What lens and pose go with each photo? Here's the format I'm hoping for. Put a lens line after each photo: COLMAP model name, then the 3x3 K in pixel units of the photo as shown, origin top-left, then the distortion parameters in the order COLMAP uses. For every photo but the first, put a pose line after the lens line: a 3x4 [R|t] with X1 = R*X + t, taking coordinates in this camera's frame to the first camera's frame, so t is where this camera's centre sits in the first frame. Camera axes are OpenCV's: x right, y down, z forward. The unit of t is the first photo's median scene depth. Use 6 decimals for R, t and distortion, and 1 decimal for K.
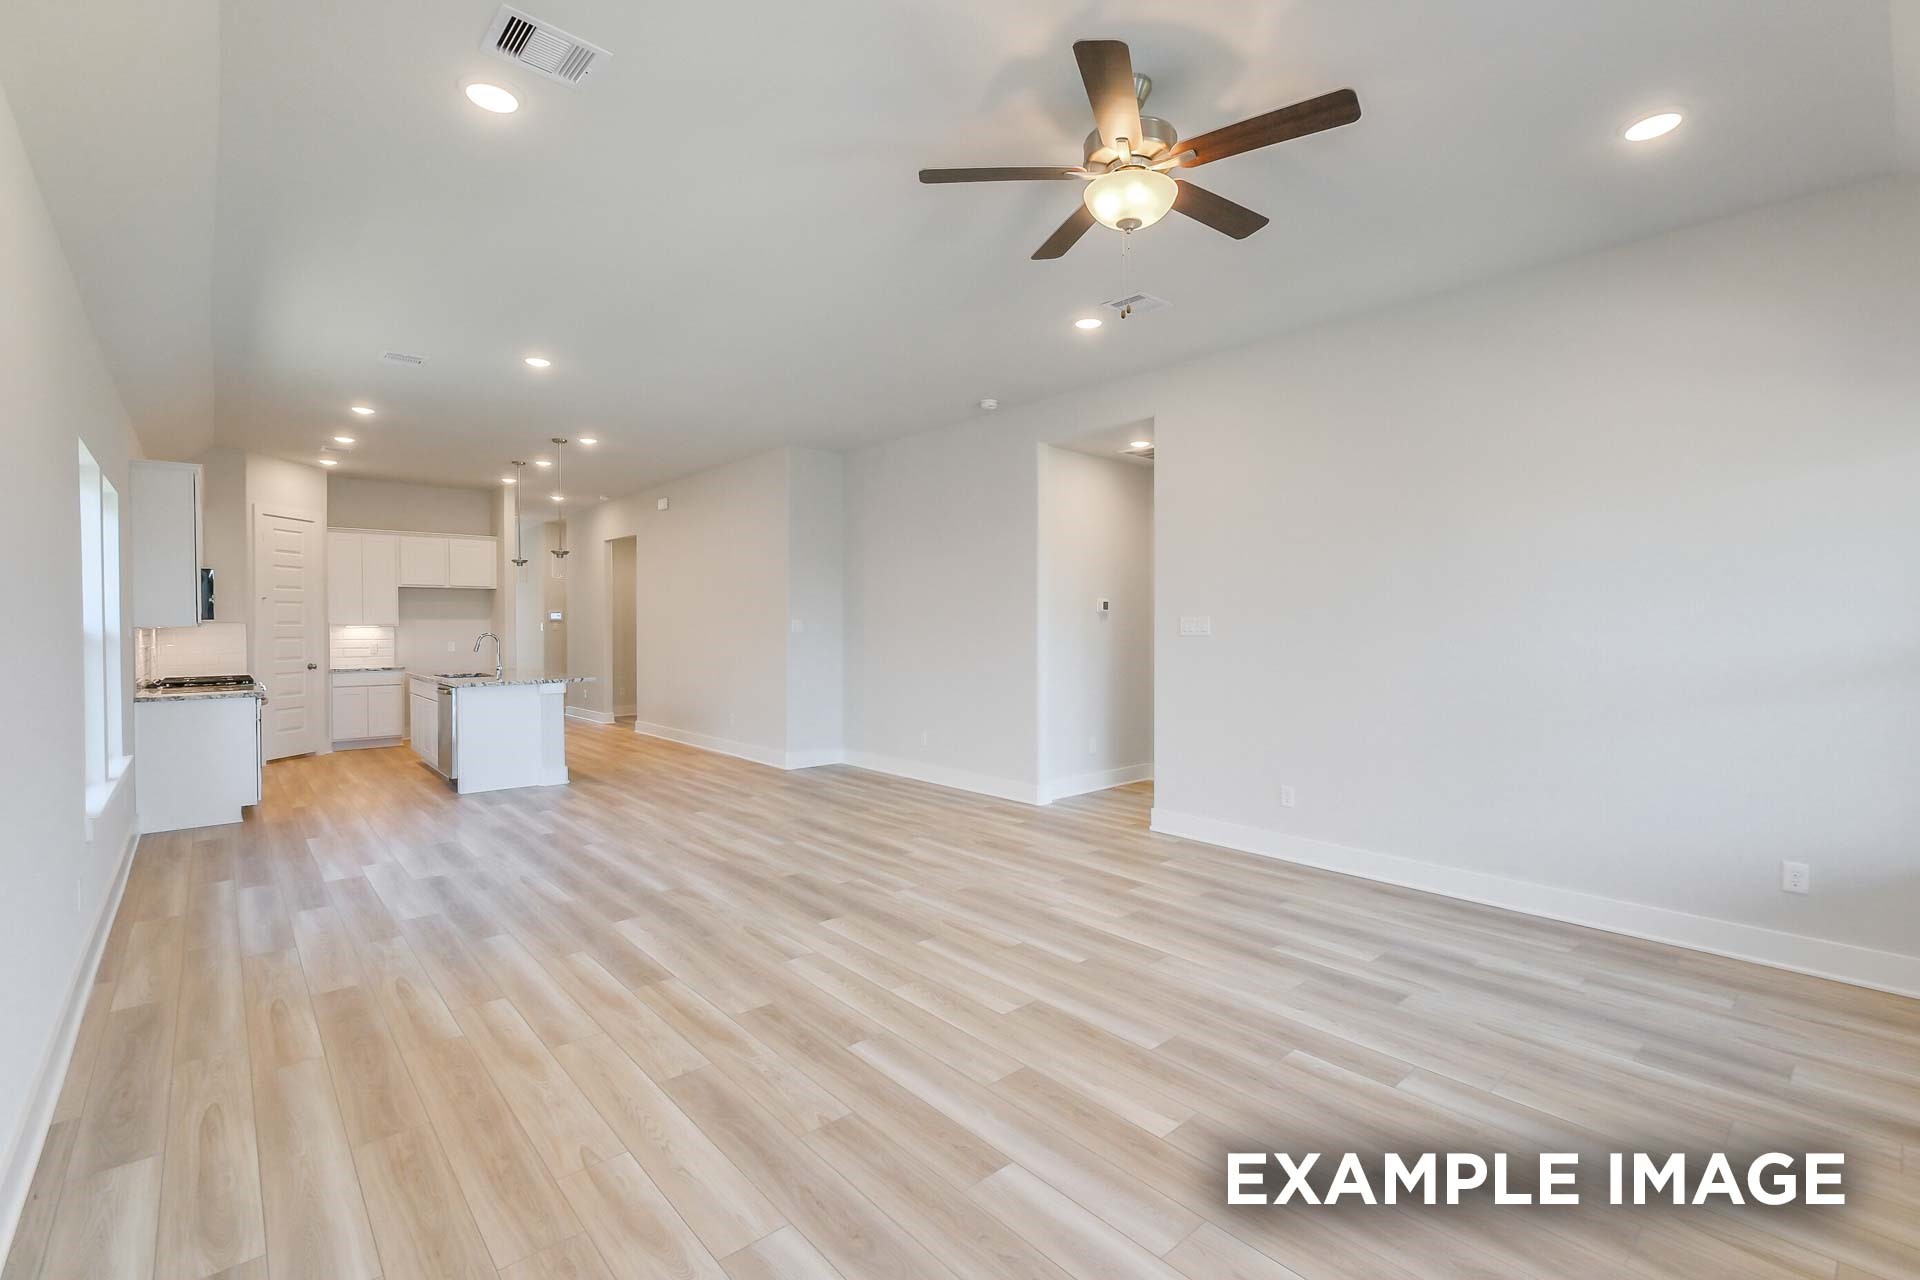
lens RADIAL K [[846.5, 0, 970.5], [0, 846.5, 628.3], [0, 0, 1]] dist [-0.004042, 0.000365]
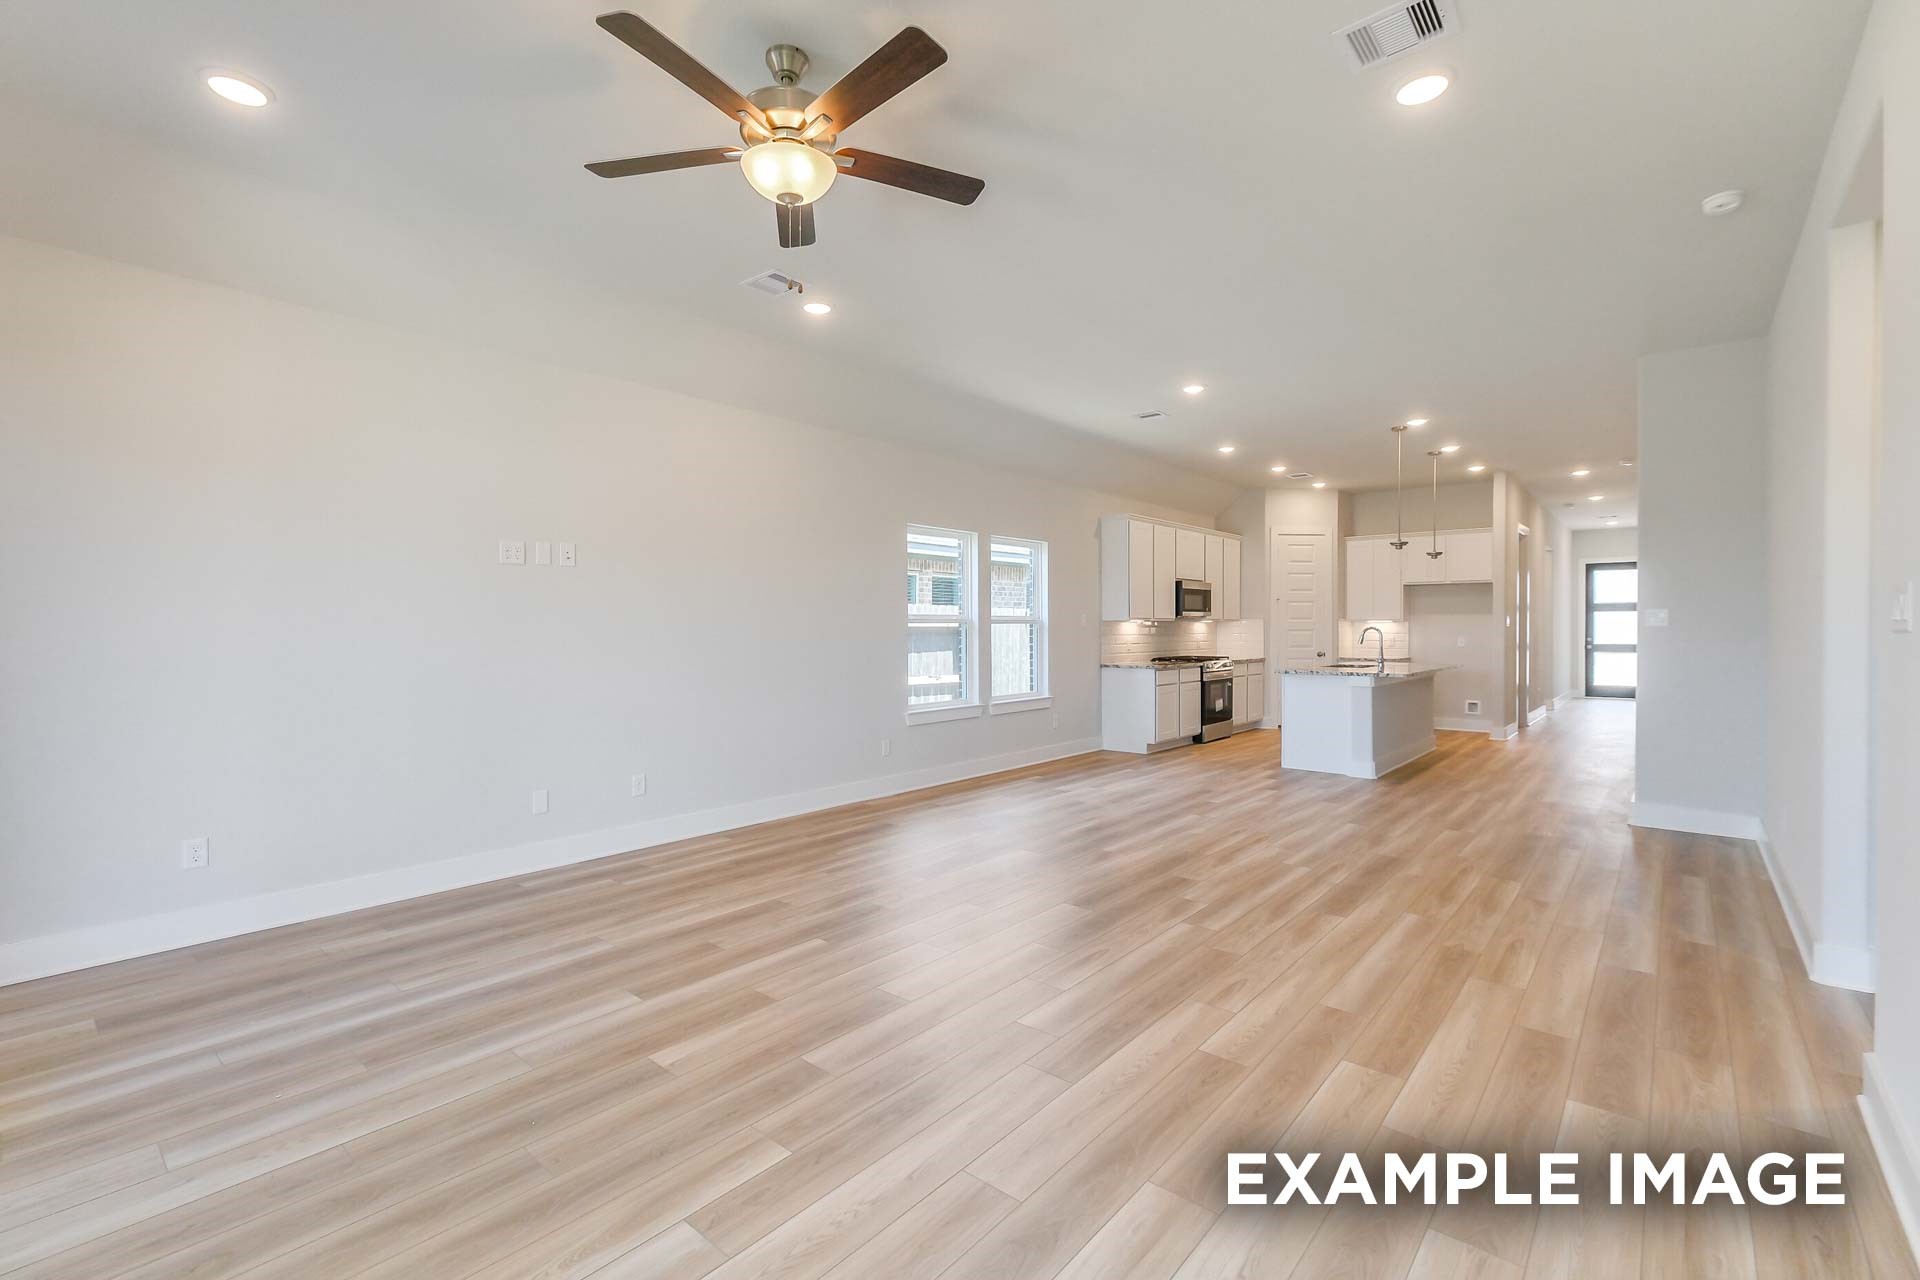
lens RADIAL K [[846.5, 0, 958.7], [0, 846.5, 633.2], [0, 0, 1]] dist [-0.004042, 0.000365]
pose [[0.130485, 0.012232, -0.991375, 0.777537], [-0.005826, 0.999916, 0.011570, 0.008612], [0.991433, 0.004266, 0.130545, 0.700199]]
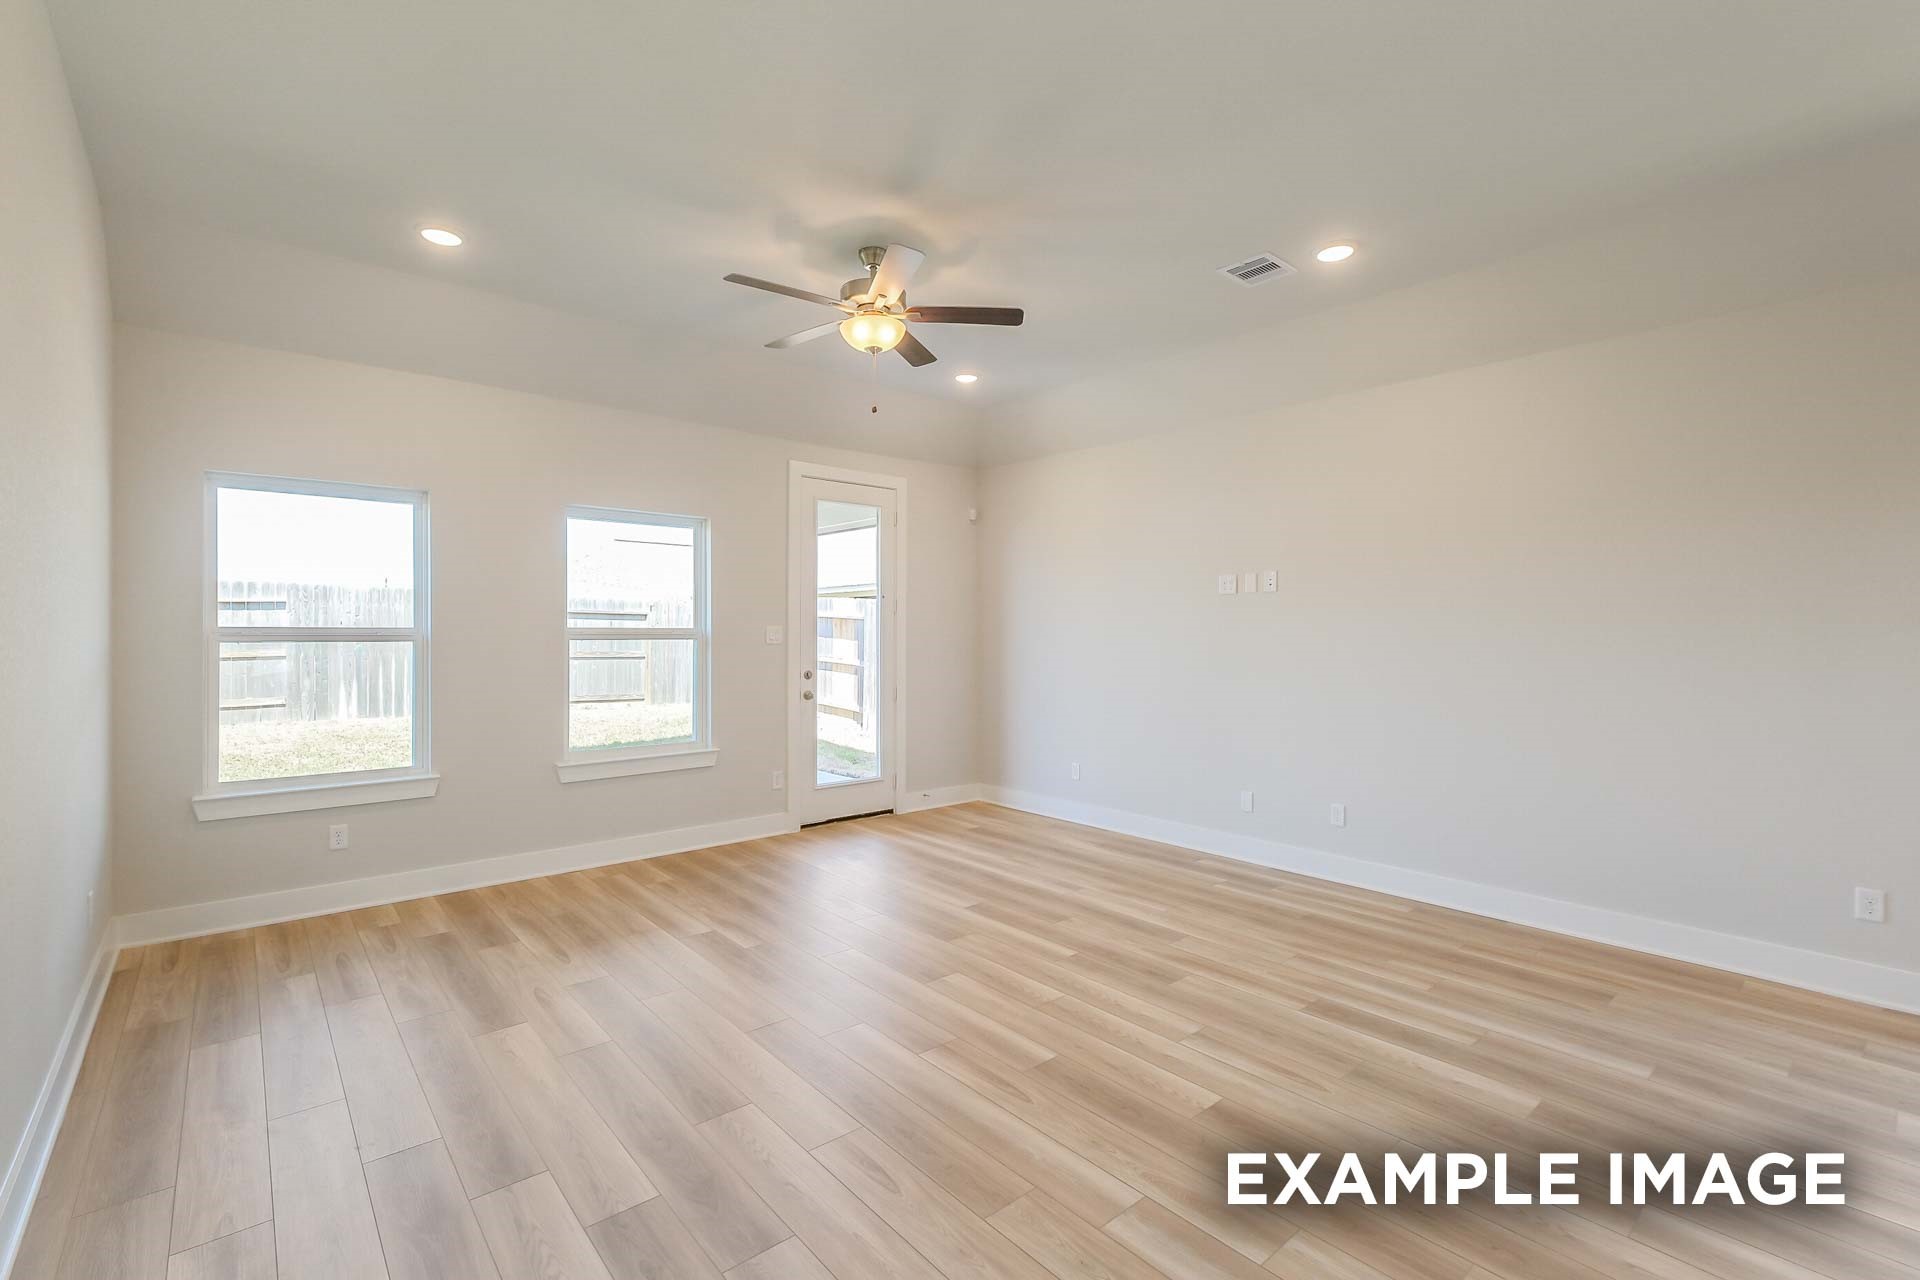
lens RADIAL K [[846.5, 0, 967.4], [0, 846.5, 643.5], [0, 0, 1]] dist [-0.004042, 0.000365]
pose [[-0.999812, -0.002037, 0.019266, 0.002981], [-0.001707, 0.999852, 0.017118, -0.010099], [-0.019298, 0.017082, -0.999668, 1.563594]]
